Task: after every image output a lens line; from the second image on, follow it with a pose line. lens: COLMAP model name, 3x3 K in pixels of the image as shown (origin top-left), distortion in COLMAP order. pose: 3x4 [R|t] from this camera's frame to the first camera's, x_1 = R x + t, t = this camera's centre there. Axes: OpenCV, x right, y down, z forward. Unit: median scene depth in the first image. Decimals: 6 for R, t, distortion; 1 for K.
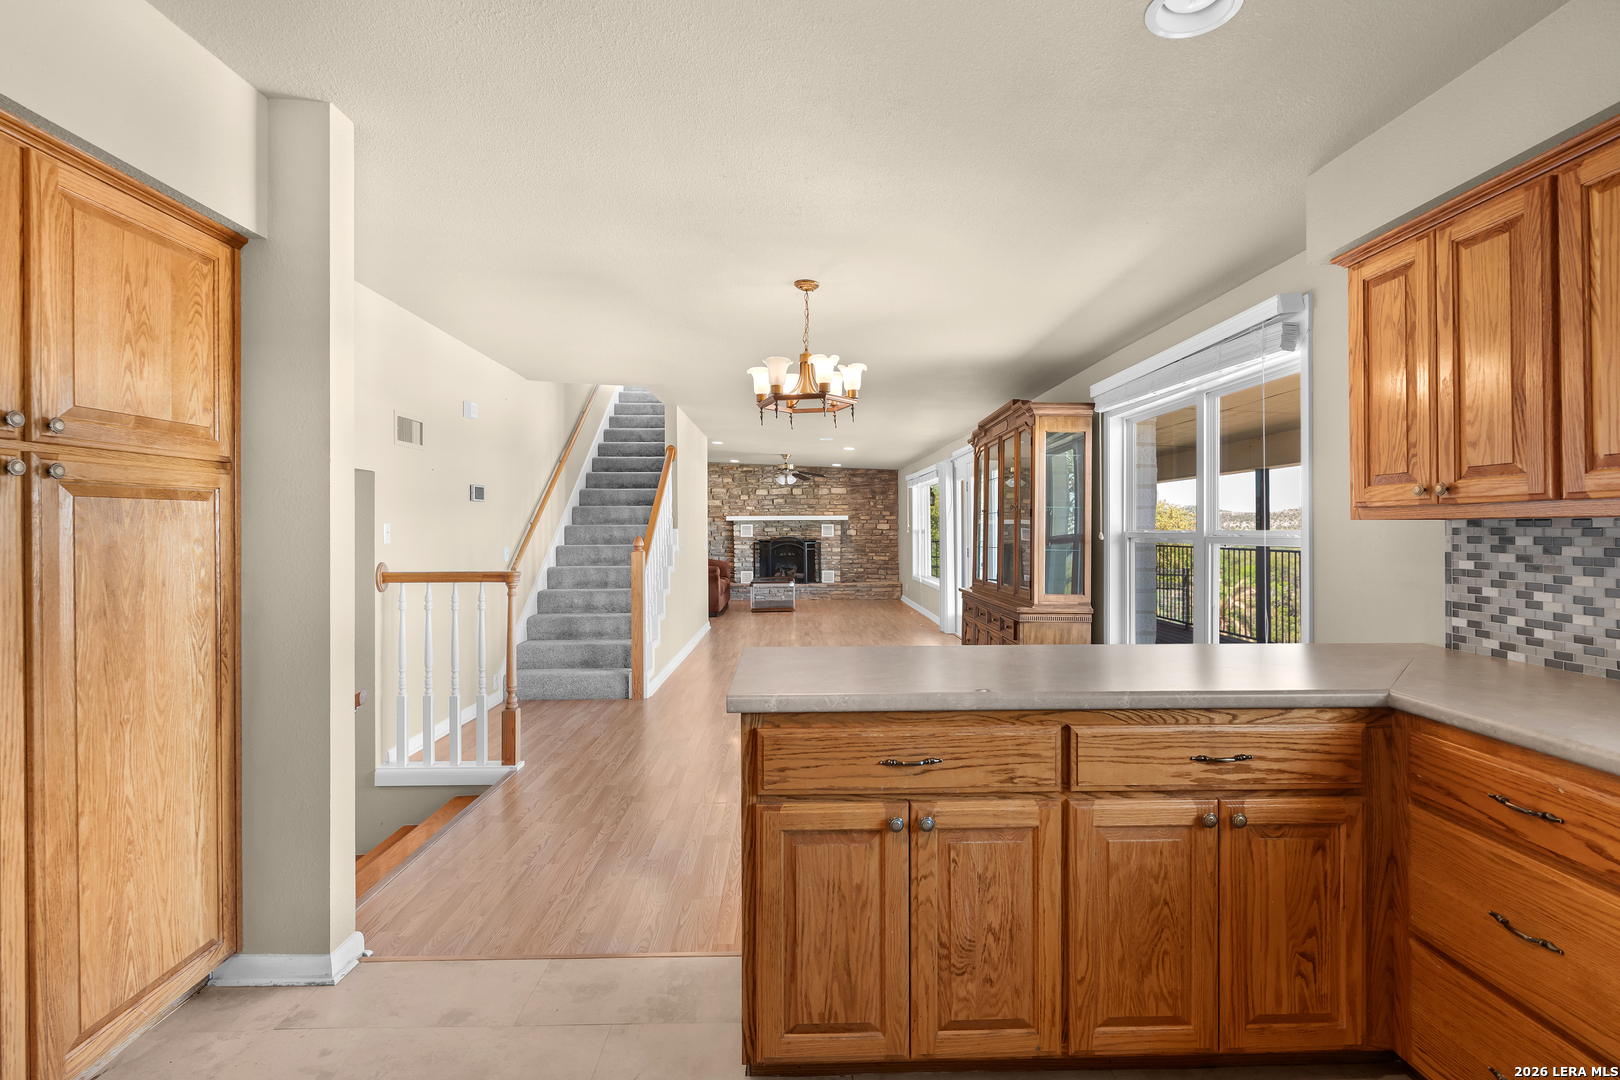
lens RADIAL K [[1676.0, 0, 810.6], [0, 1676.0, 537.6], [0, 0, 1]] dist [-0.001203, 0.000000]
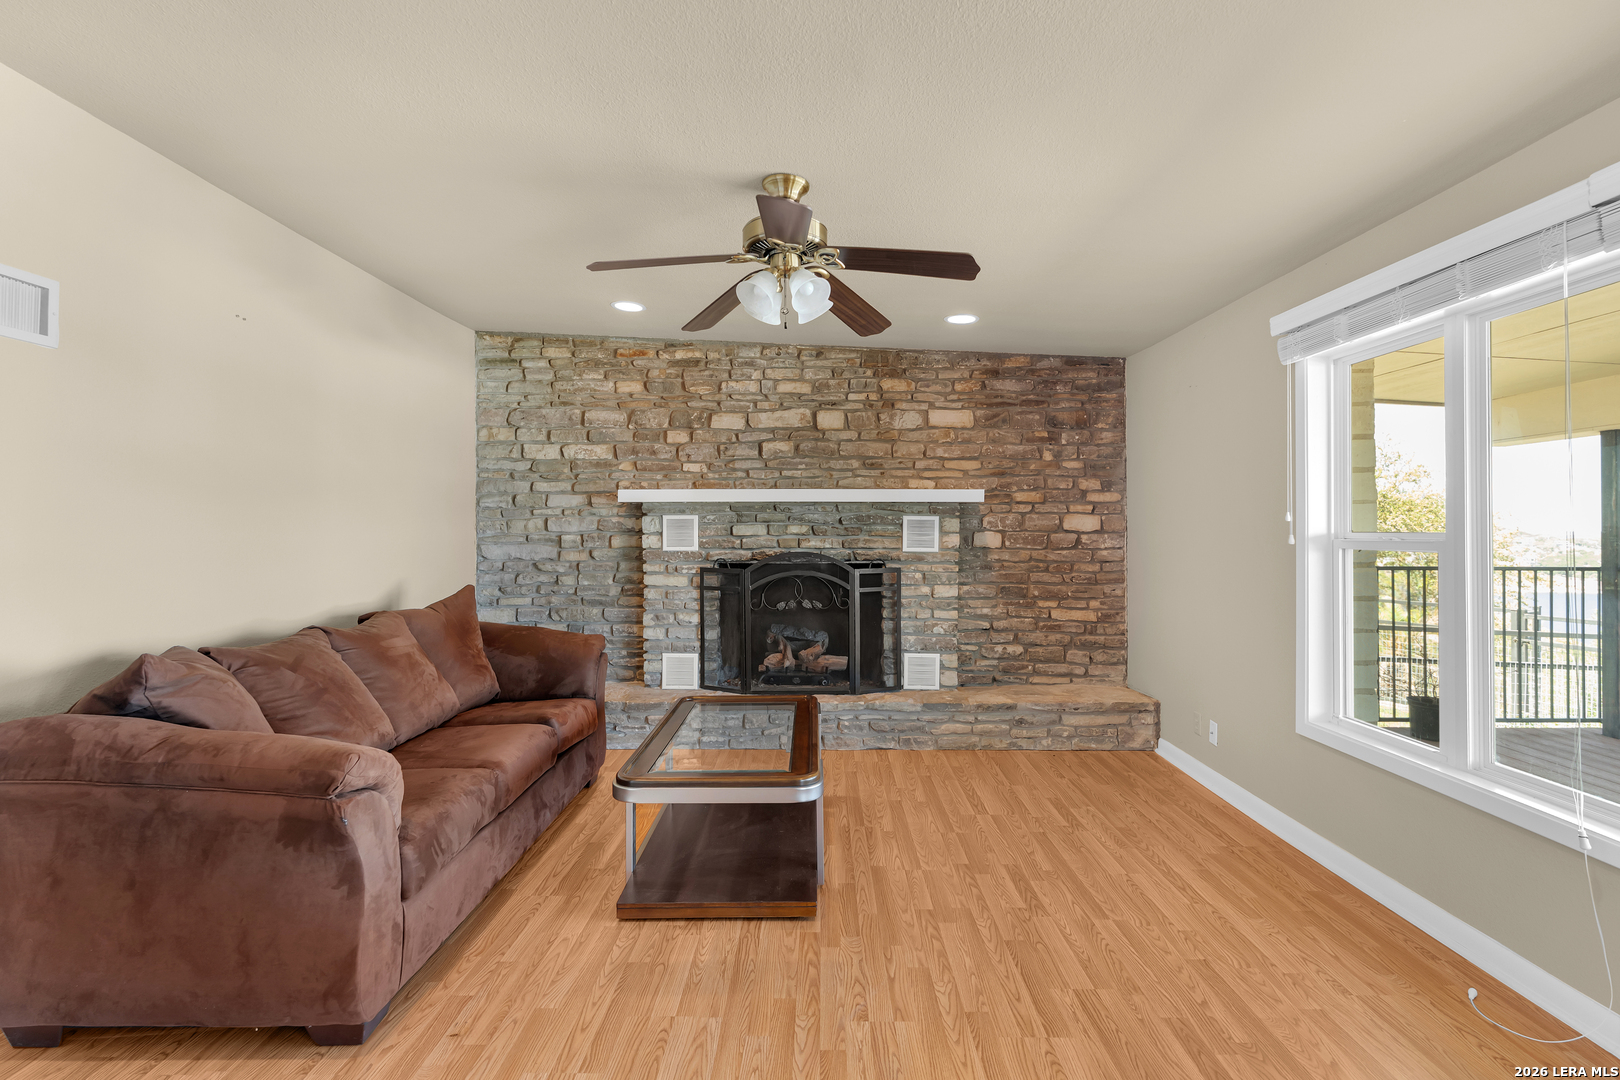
lens RADIAL K [[1676.0, 0, 810.2], [0, 1676.0, 536.8], [0, 0, 1]] dist [-0.001203, 0.000000]
pose [[0.999831, 0.005998, -0.017386, -0.006110], [-0.006007, 0.999982, -0.000465, -0.003319], [0.017383, 0.000570, 0.999849, 0.660773]]
